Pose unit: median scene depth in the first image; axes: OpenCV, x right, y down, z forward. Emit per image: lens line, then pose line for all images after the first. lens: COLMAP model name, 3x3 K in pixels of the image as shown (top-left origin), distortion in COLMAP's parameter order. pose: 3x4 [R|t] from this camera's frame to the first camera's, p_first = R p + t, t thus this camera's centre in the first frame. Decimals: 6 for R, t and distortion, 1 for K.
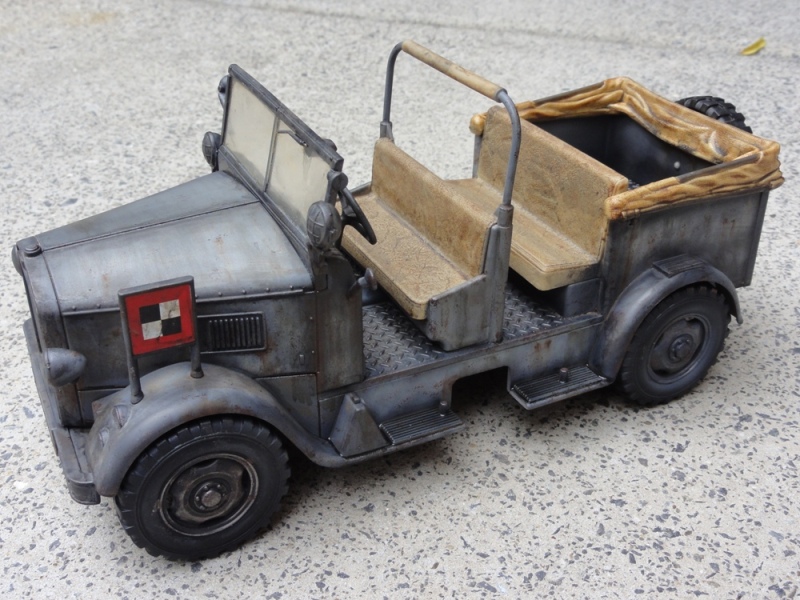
lens RADIAL K [[906.8, 0, 399.0], [0, 906.8, 301.0], [0, 0, 1]] dist [-0.021866, 0.000000]
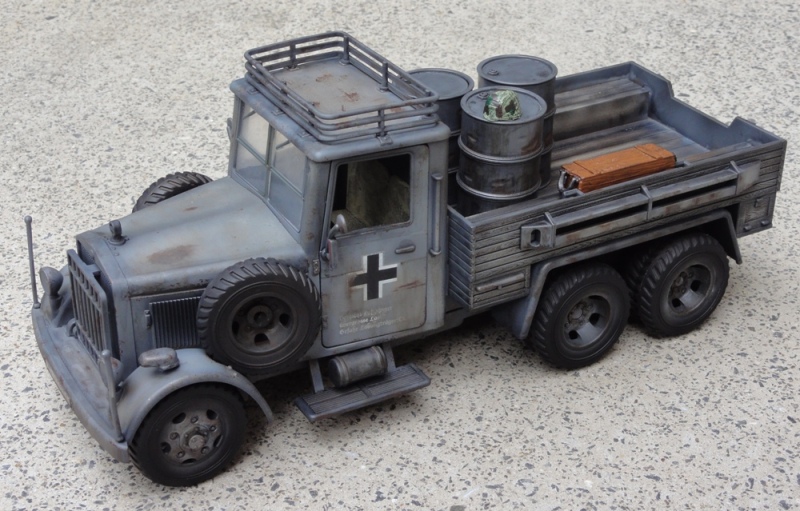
lens RADIAL K [[1360.8, 0, 400.3], [0, 1360.8, 255.0], [0, 0, 1]] dist [-0.070172, 0.000000]
pose [[0.985792, -0.088424, 0.142810, -0.556617], [0.091917, 0.995603, -0.018034, 0.054563], [-0.140588, 0.030904, 0.989586, -0.996446]]
